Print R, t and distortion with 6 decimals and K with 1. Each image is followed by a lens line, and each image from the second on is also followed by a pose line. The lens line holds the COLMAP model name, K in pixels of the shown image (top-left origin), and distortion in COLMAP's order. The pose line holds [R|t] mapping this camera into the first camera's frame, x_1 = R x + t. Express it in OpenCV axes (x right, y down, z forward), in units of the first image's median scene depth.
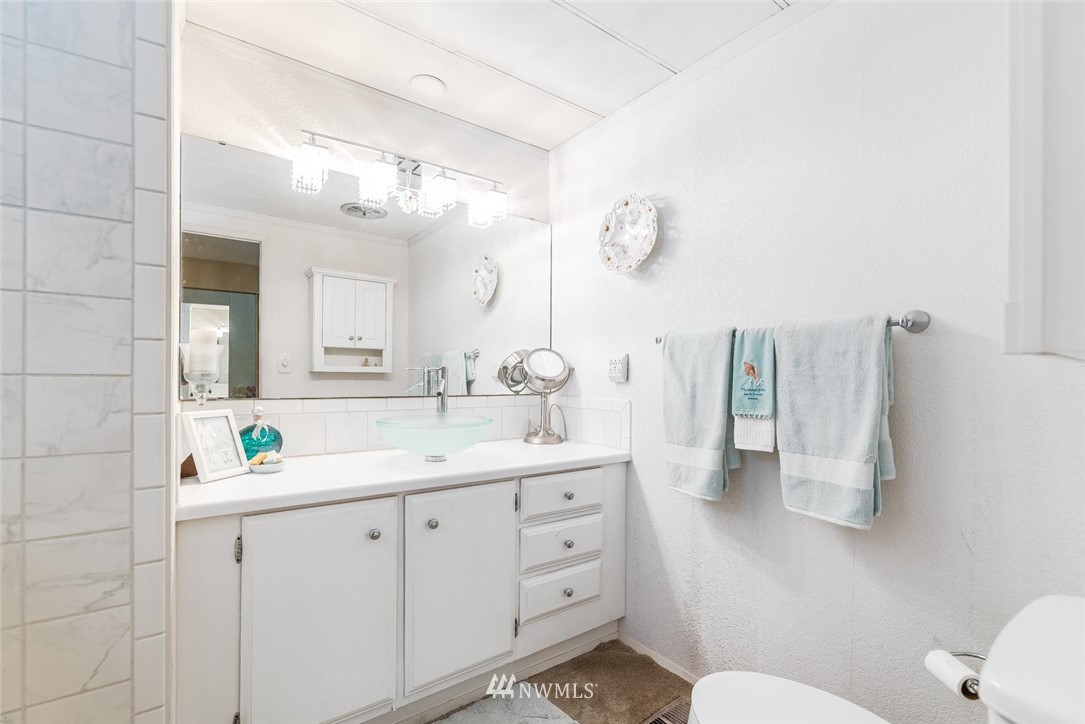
lens RADIAL K [[489.7, 0, 538.8], [0, 489.7, 388.4], [0, 0, 1]] dist [-0.004405, -0.001566]
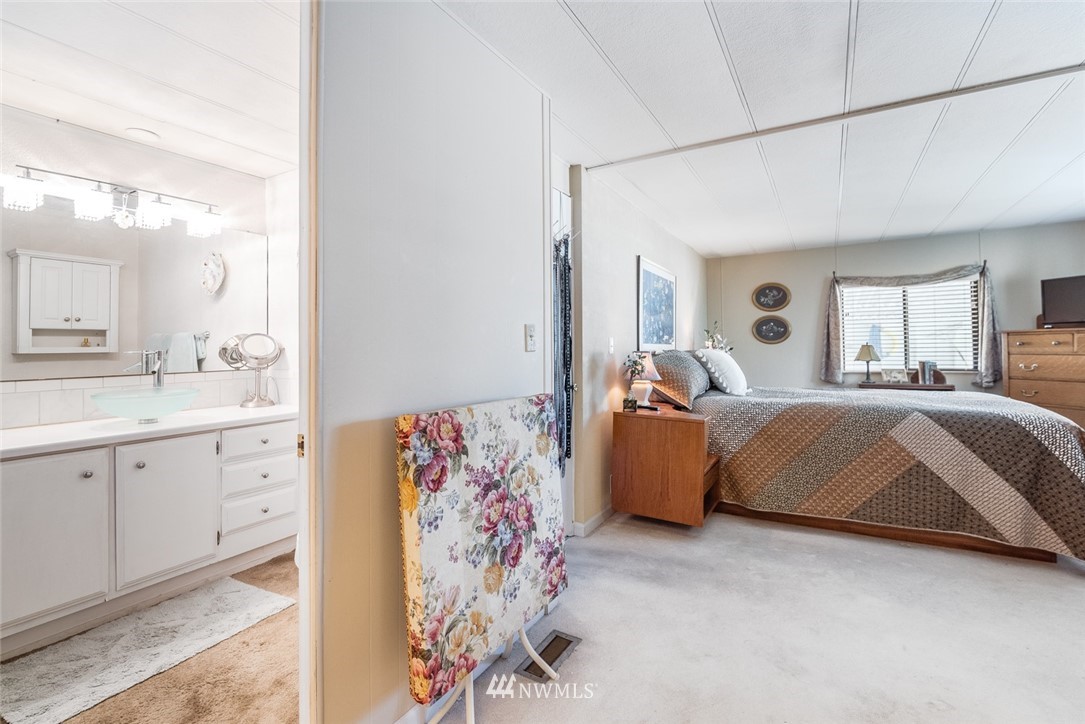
lens RADIAL K [[489.7, 0, 537.8], [0, 489.7, 339.5], [0, 0, 1]] dist [-0.004405, -0.001566]
pose [[0.920360, -0.014700, 0.390796, 0.191305], [0.027961, 0.999209, -0.028265, -0.008980], [-0.390072, 0.036941, 0.920043, -0.491378]]
